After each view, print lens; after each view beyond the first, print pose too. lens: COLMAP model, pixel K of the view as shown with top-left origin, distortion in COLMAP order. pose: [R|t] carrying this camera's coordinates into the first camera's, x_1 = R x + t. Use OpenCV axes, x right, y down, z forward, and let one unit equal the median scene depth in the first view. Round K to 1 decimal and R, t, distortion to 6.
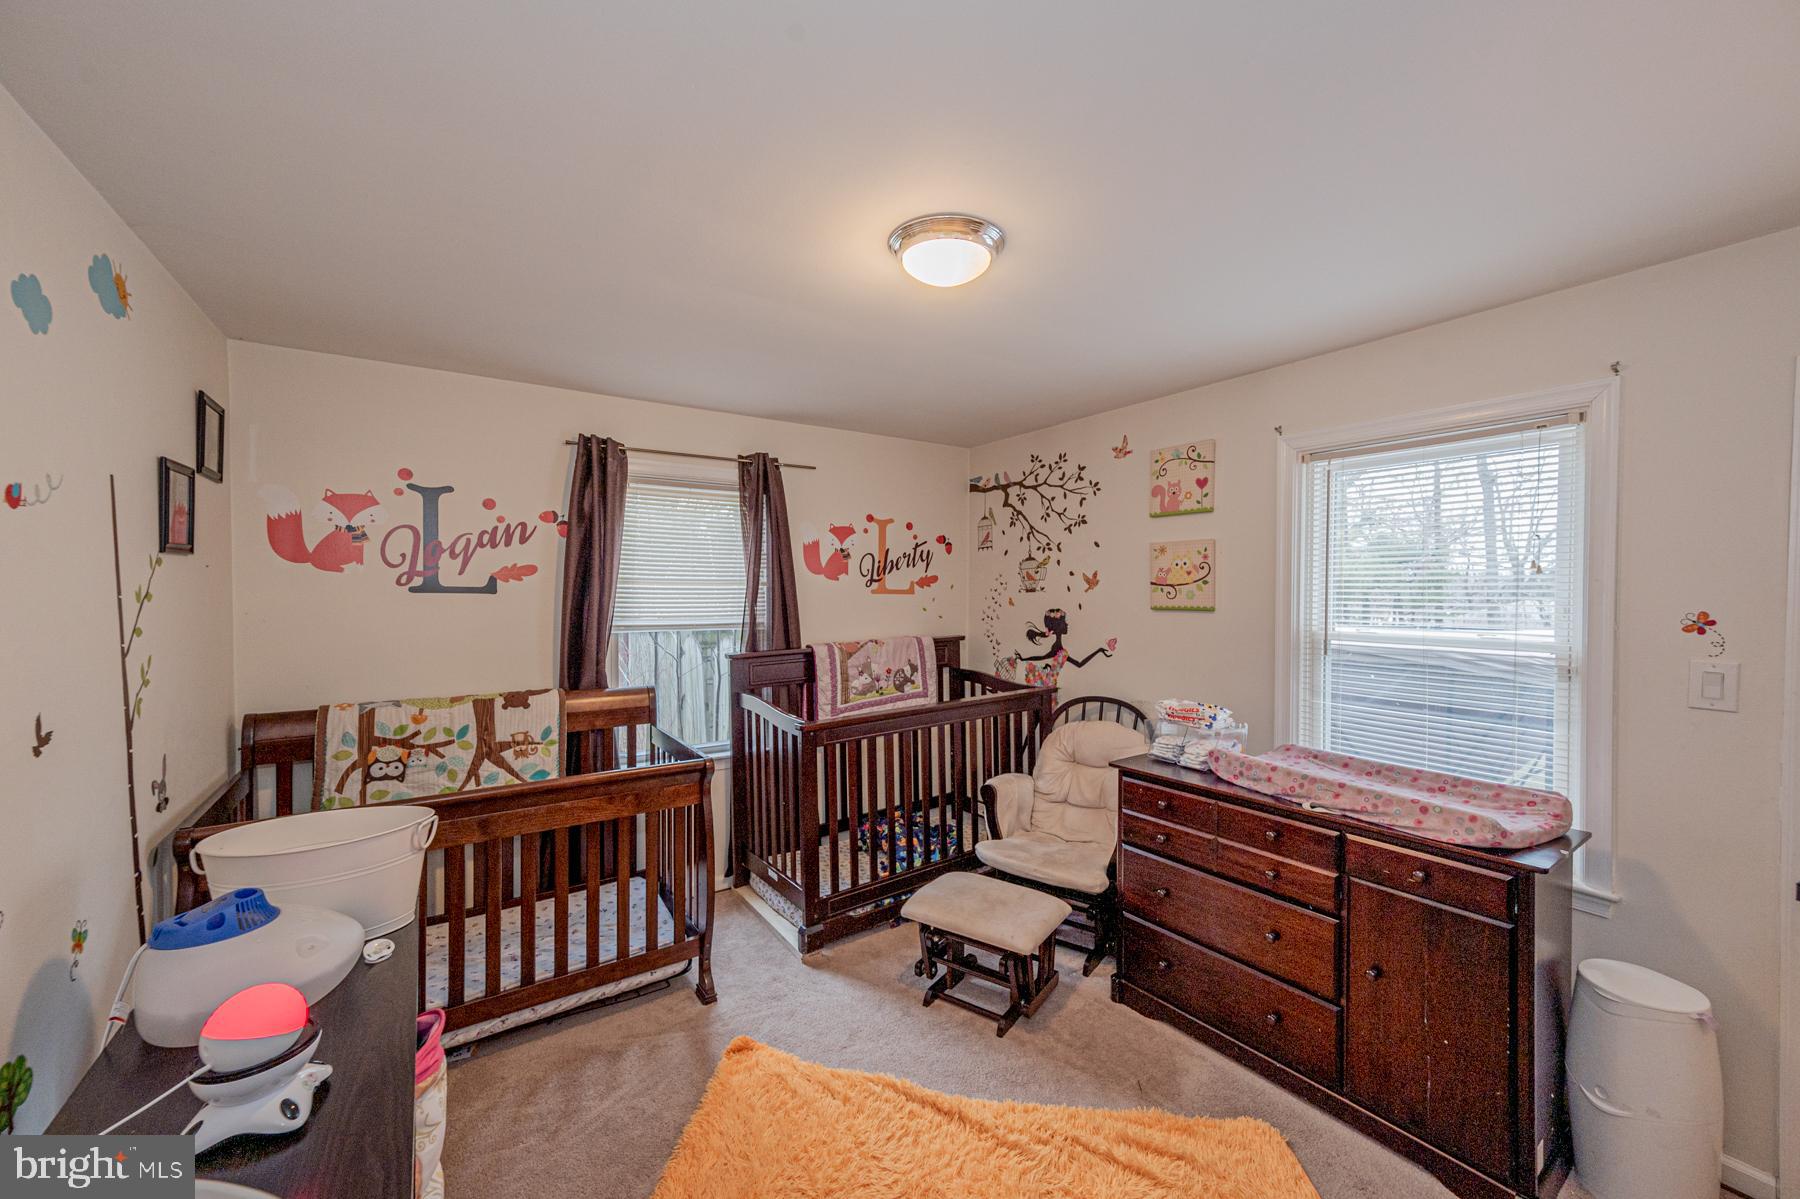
lens RADIAL K [[712.5, 0, 900.0], [0, 712.5, 599.5], [0, 0, 1]] dist [0.016094, 0.000083]
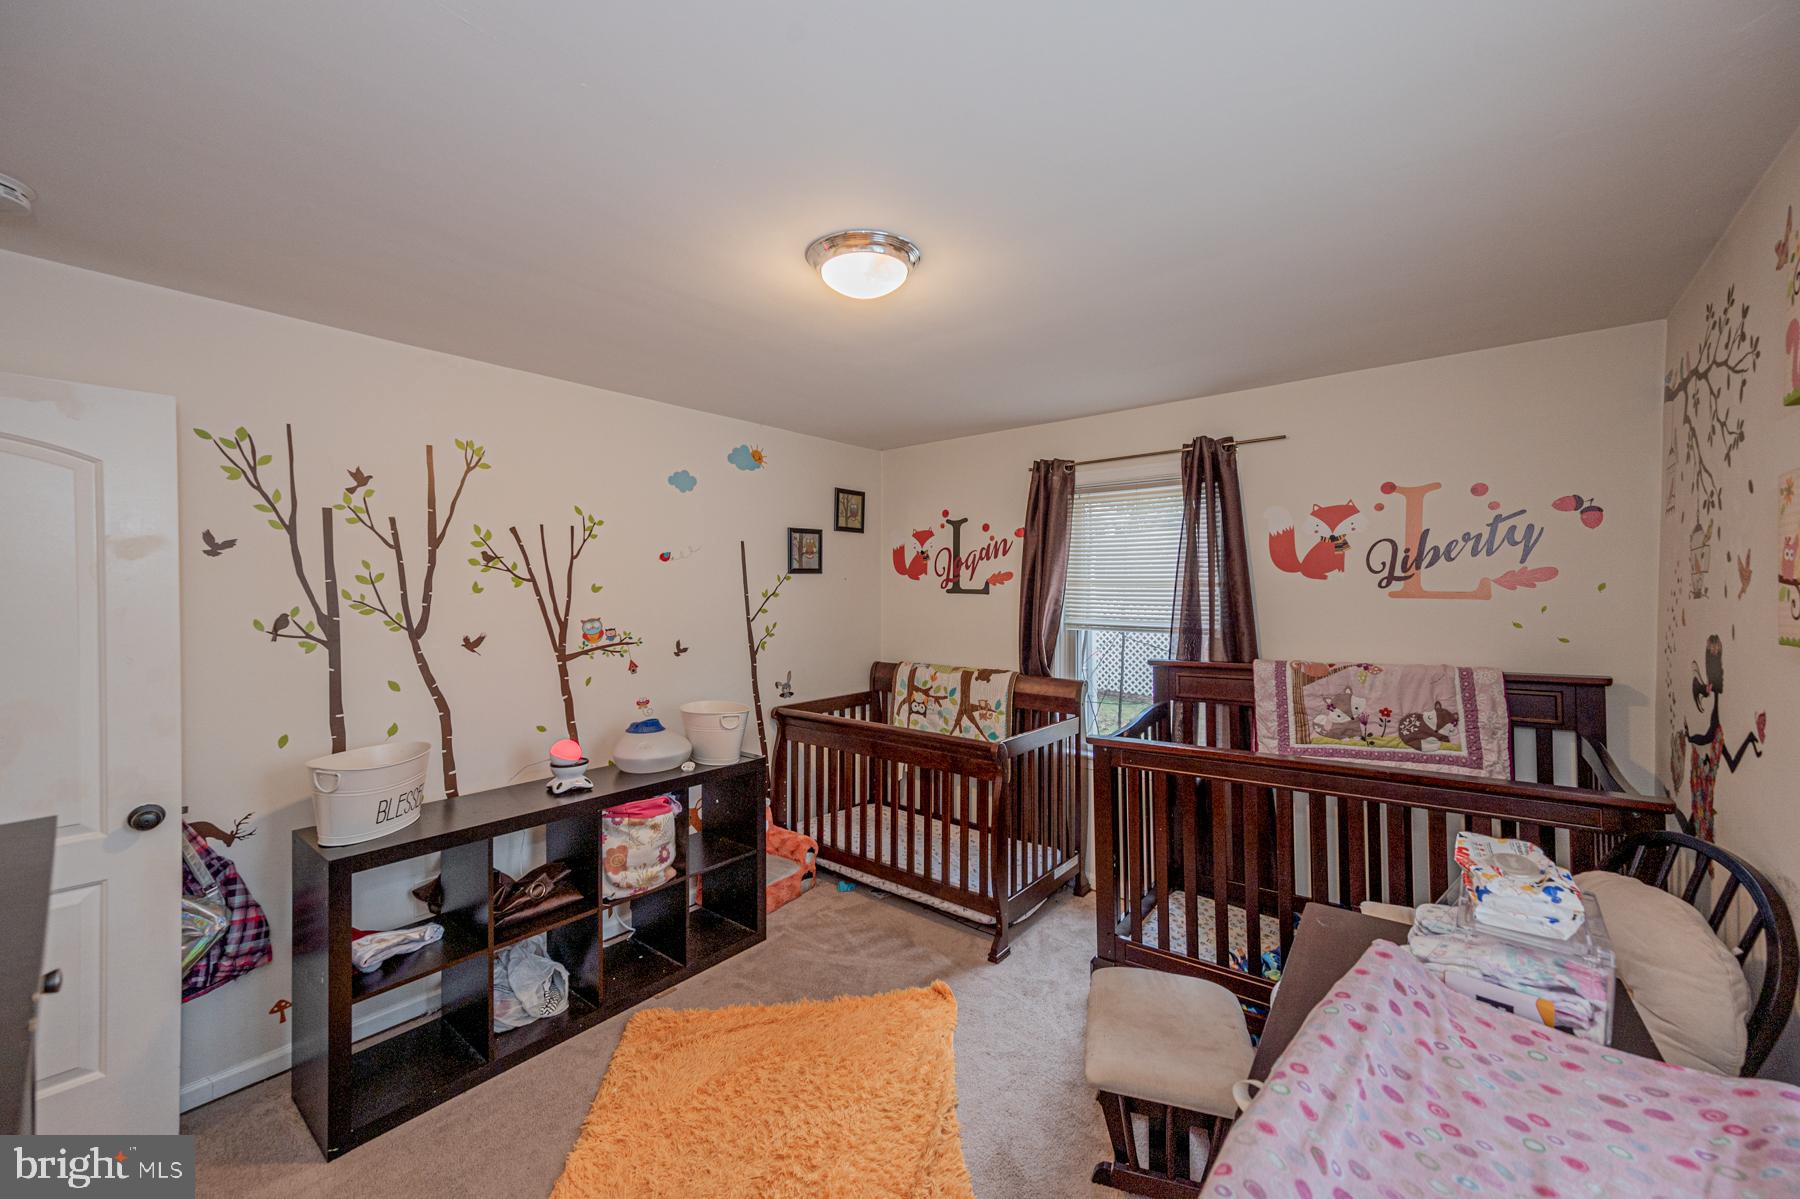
lens RADIAL K [[712.5, 0, 900.0], [0, 712.5, 599.5], [0, 0, 1]] dist [0.016094, 0.000083]
pose [[0.272177, 0.009760, -0.962198, 0.668064], [-0.017213, 0.999838, 0.005273, -0.002731], [0.962093, 0.015127, 0.272301, 0.484036]]
